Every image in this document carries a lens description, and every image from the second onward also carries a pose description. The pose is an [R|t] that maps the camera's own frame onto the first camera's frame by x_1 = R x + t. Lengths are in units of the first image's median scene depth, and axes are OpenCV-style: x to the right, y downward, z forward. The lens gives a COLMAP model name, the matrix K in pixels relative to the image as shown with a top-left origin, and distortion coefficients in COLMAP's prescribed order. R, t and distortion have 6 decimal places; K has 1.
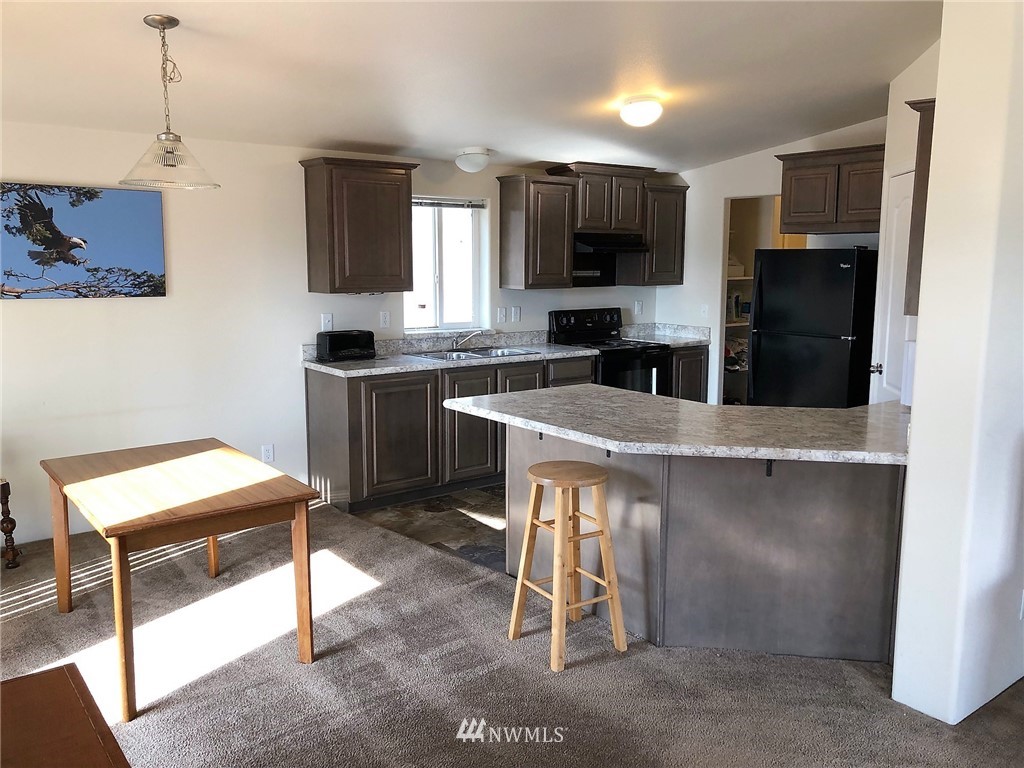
lens RADIAL K [[834.8, 0, 511.8], [0, 834.8, 382.0], [0, 0, 1]] dist [0.021371, 0.013738]
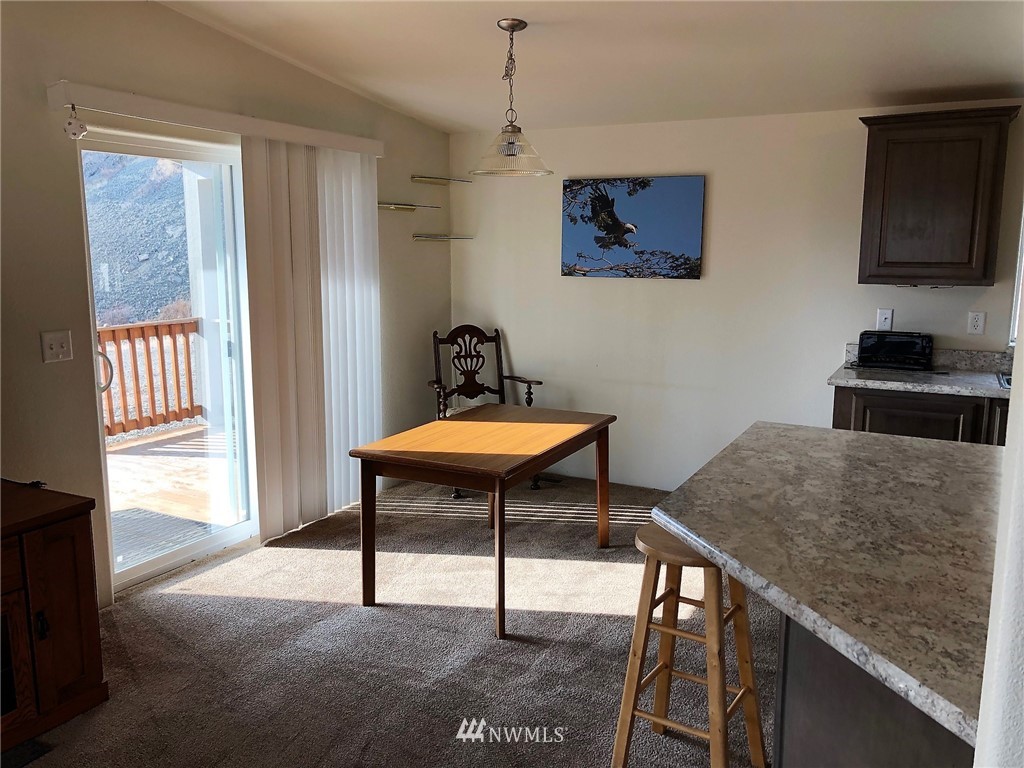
lens RADIAL K [[834.8, 0, 507.5], [0, 834.8, 387.5], [0, 0, 1]] dist [0.021371, 0.013738]
pose [[0.419241, 0.153961, -0.894725, 0.446693], [-0.133739, 0.985237, 0.106870, -0.053797], [0.897971, 0.074855, 0.433642, 0.387868]]
